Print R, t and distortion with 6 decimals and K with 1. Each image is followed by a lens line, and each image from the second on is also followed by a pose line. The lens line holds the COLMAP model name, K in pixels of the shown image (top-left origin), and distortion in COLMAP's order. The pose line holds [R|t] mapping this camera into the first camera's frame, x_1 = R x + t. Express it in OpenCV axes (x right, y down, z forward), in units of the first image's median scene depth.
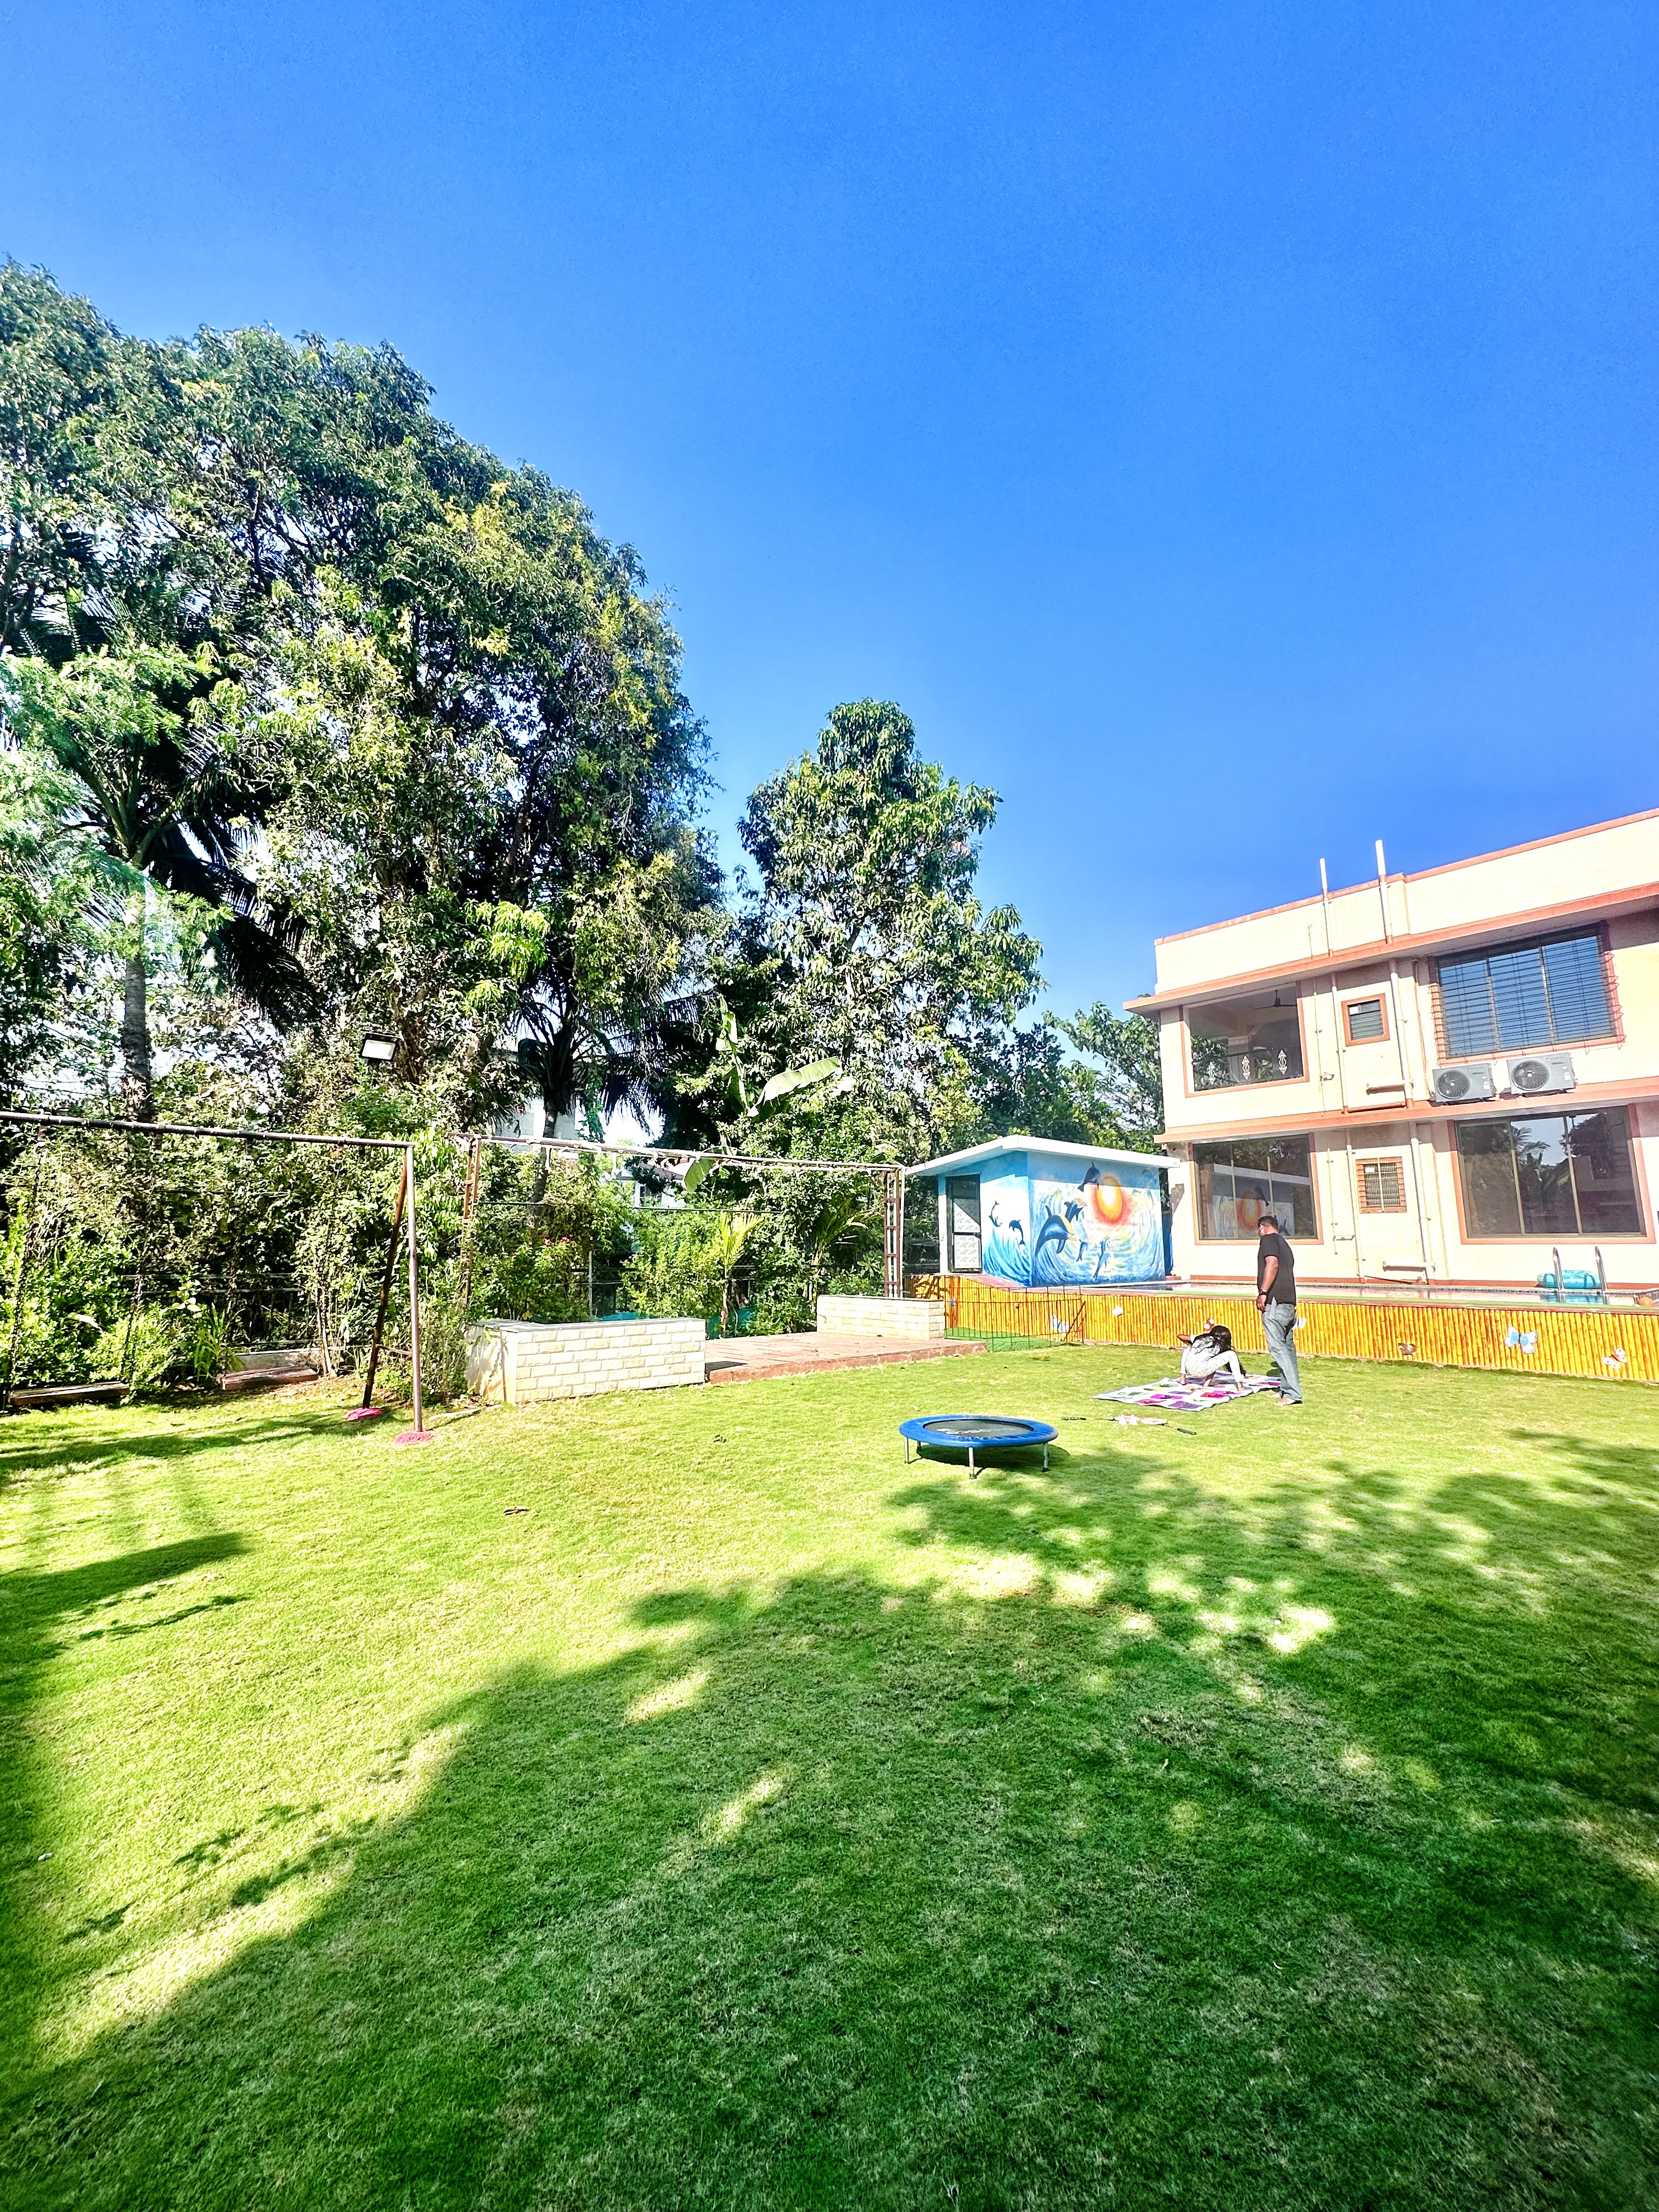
lens RADIAL K [[885.2, 0, 830.2], [0, 885.2, 1108.6], [0, 0, 1]] dist [-0.002025, 0.000317]
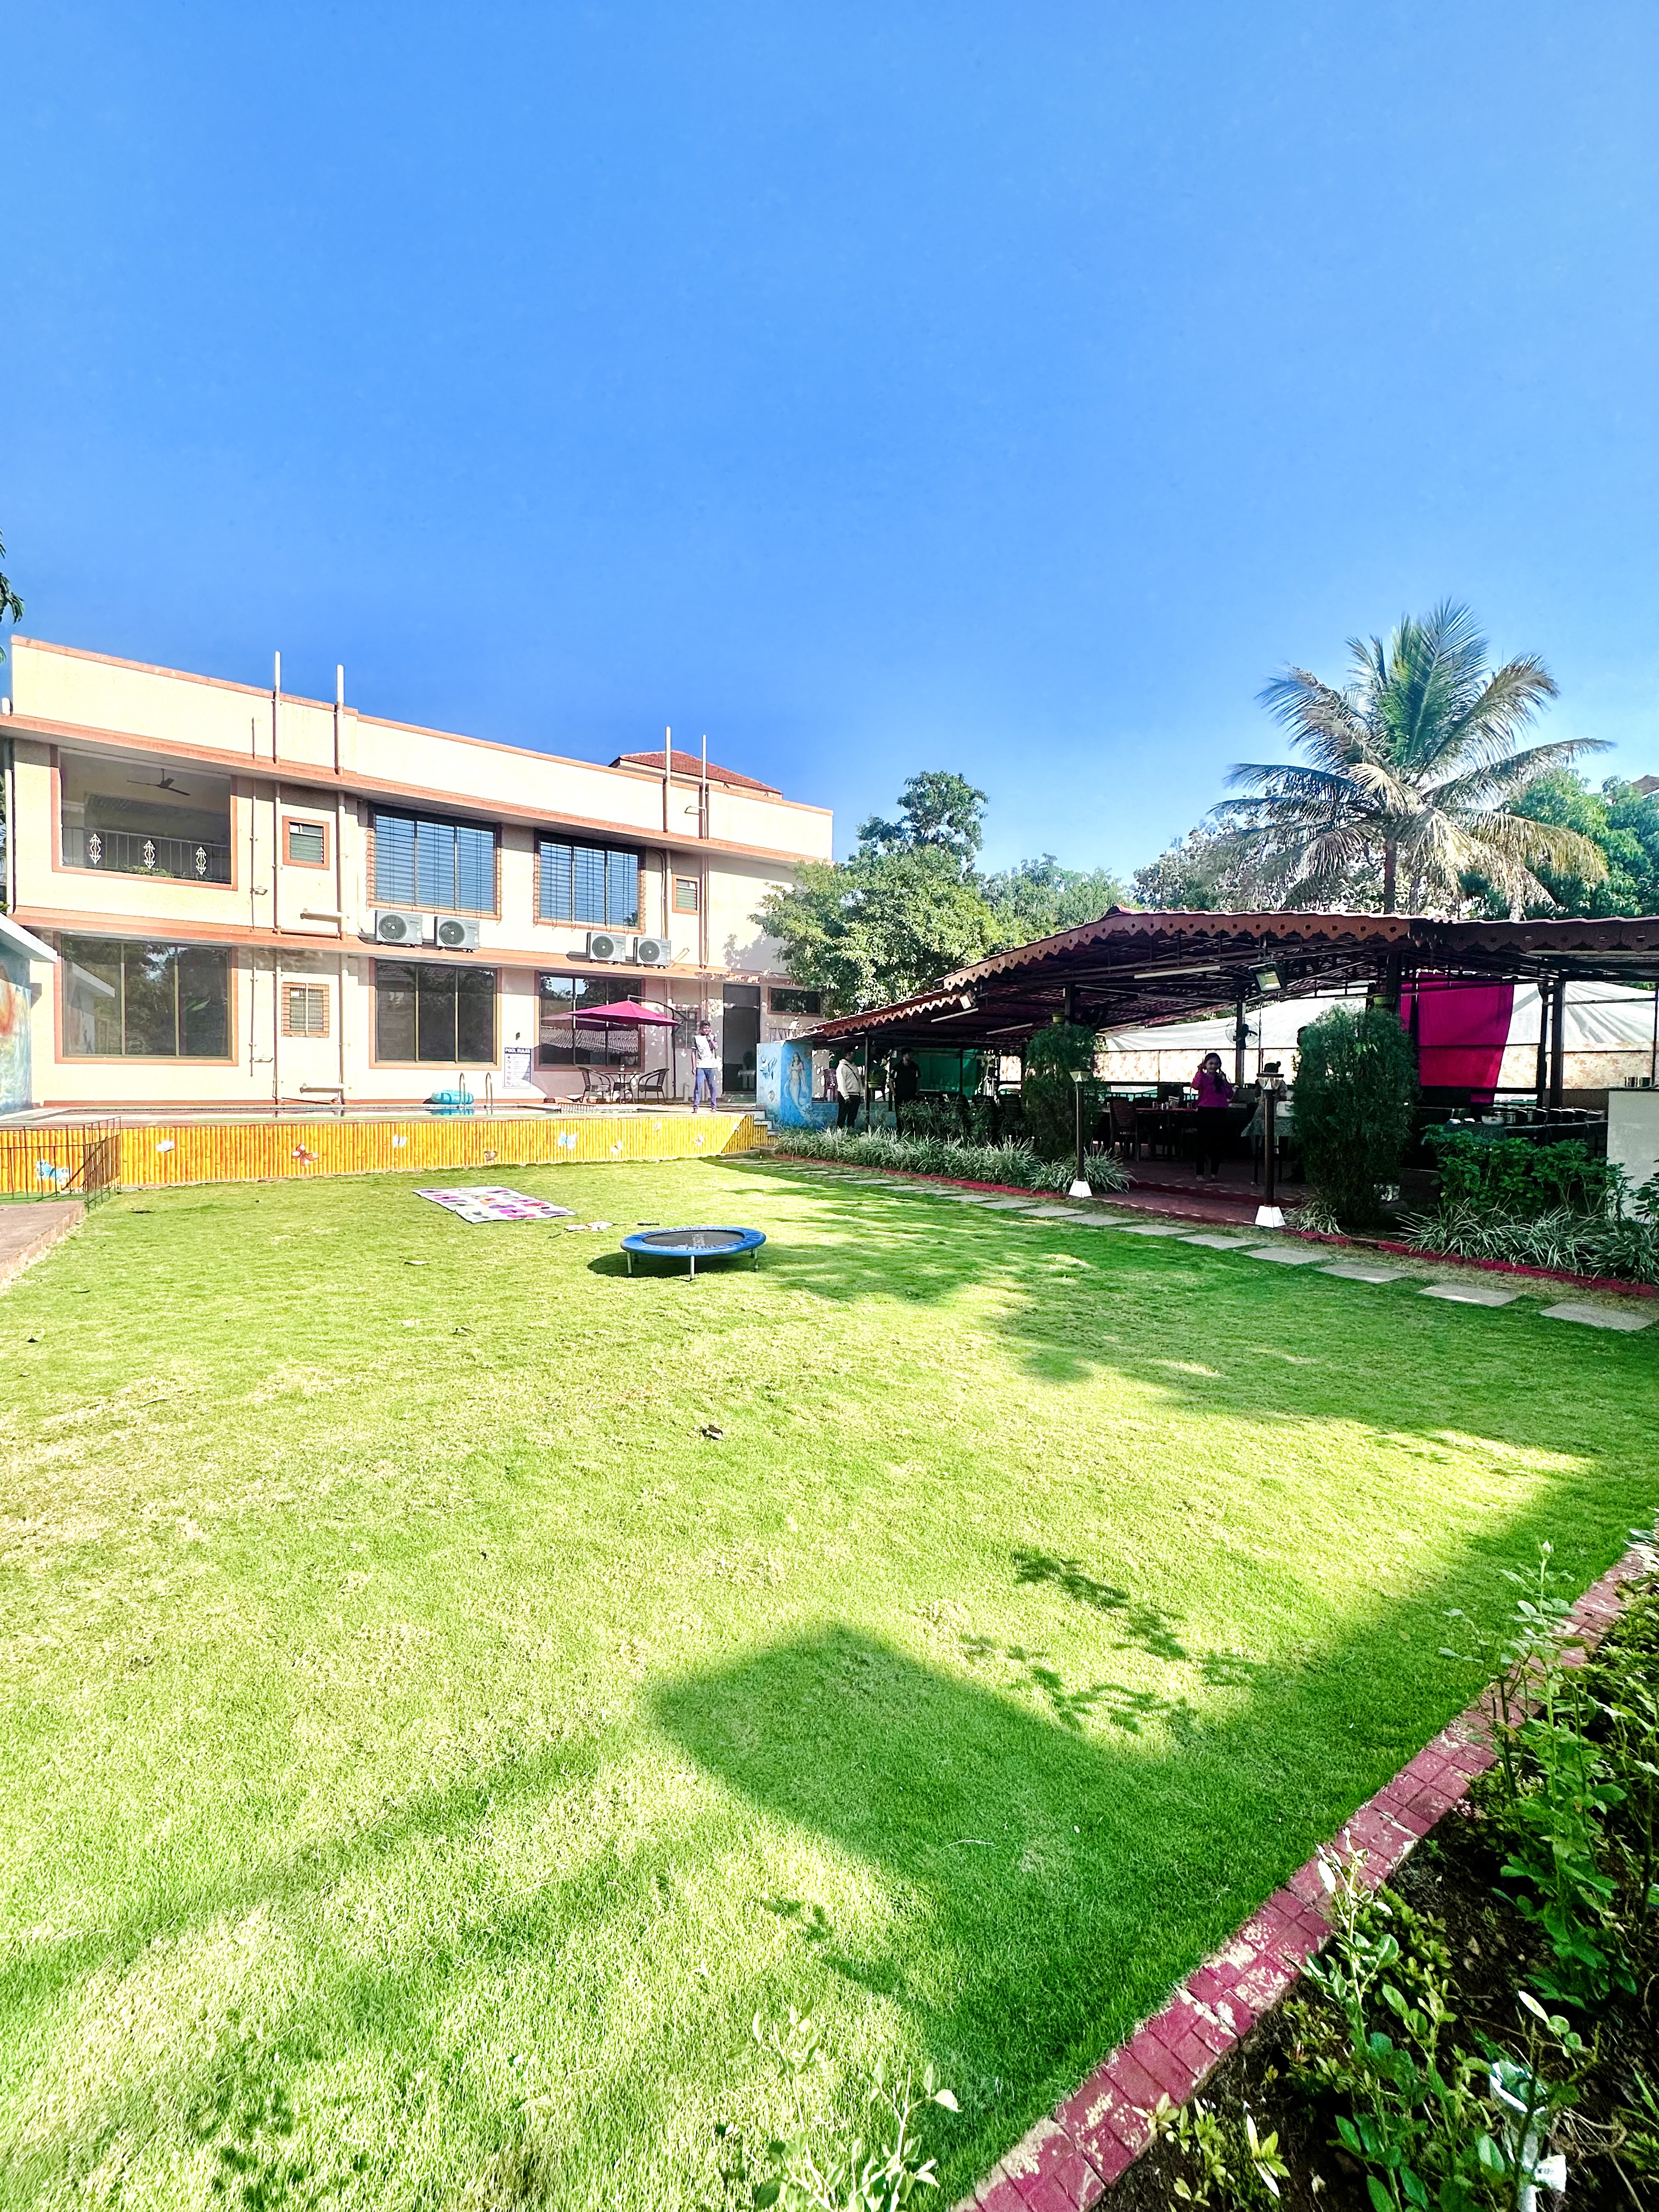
lens RADIAL K [[885.6, 0, 832.4], [0, 885.6, 1101.9], [0, 0, 1]] dist [0.000271, 0.000038]
pose [[0.118669, -0.032715, 0.992395, -0.326400], [-0.165211, 0.984875, 0.052223, 0.037097], [-0.979093, -0.170152, 0.111470, 0.272323]]
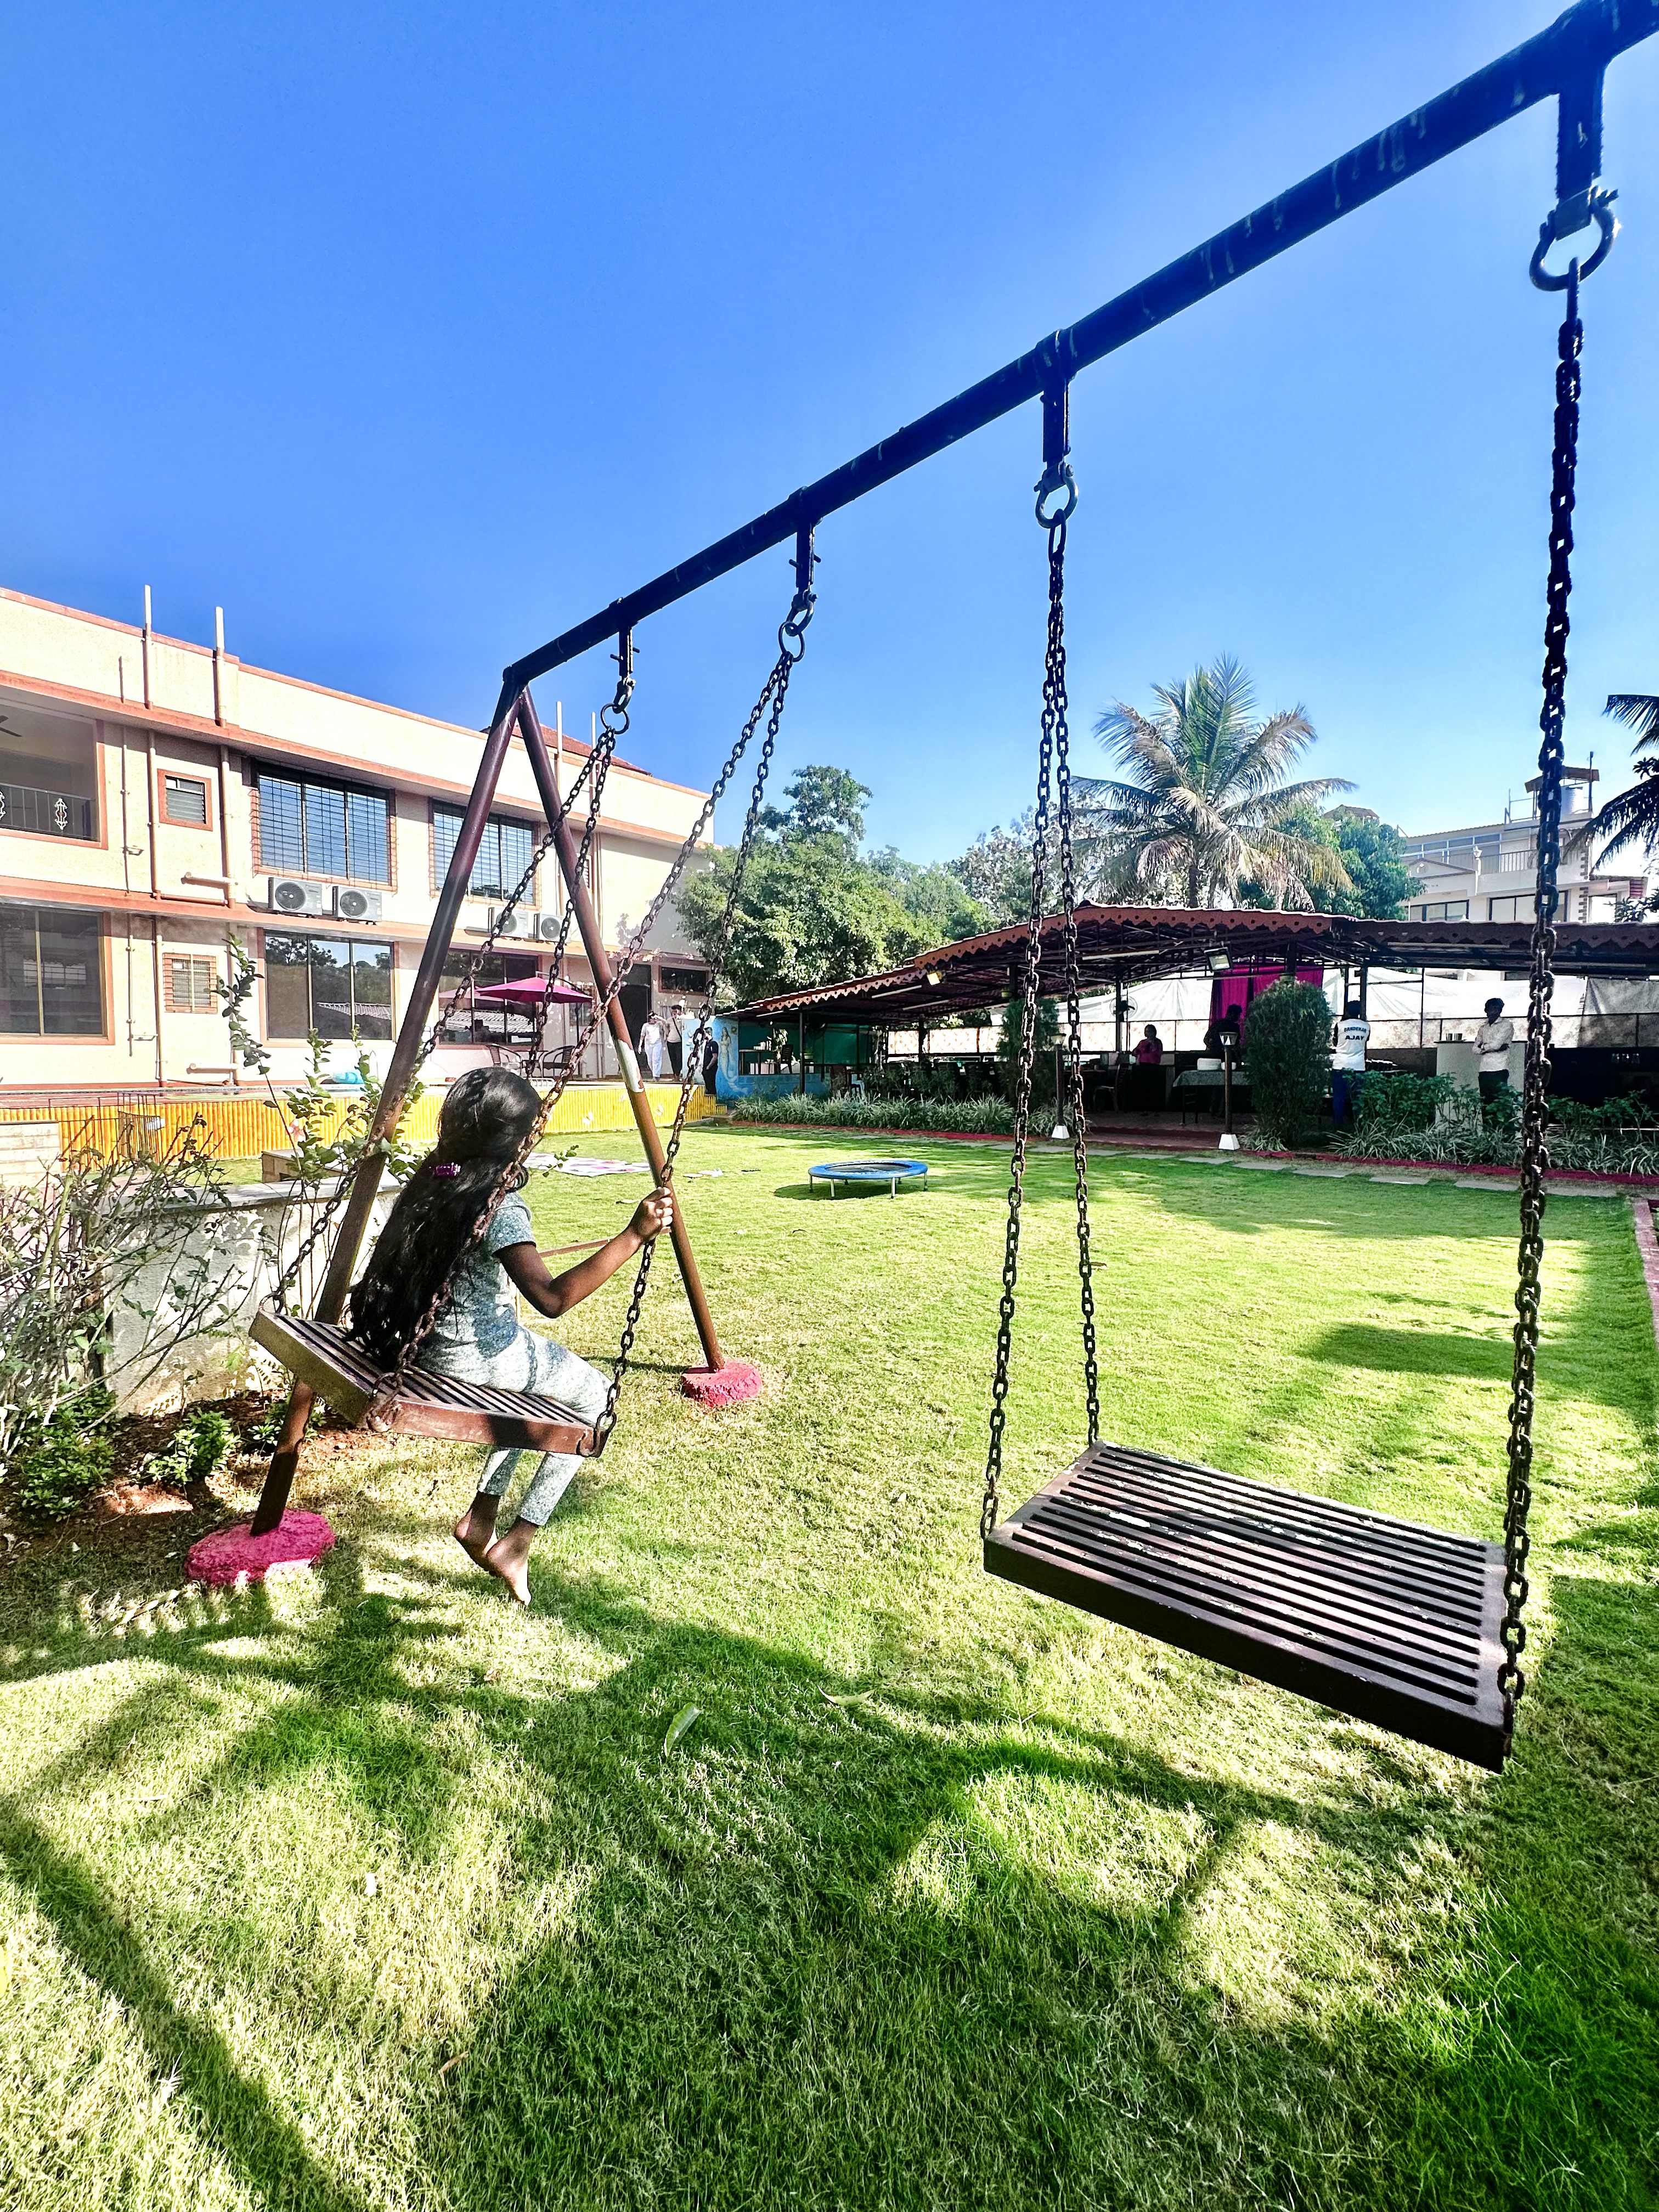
lens RADIAL K [[885.2, 0, 830.2], [0, 885.2, 1108.6], [0, 0, 1]] dist [-0.002025, 0.000317]
pose [[-0.133997, -0.057446, 0.989315, -0.405813], [-0.151997, 0.987697, 0.036765, 0.079801], [-0.979256, -0.145446, -0.141080, 0.449241]]
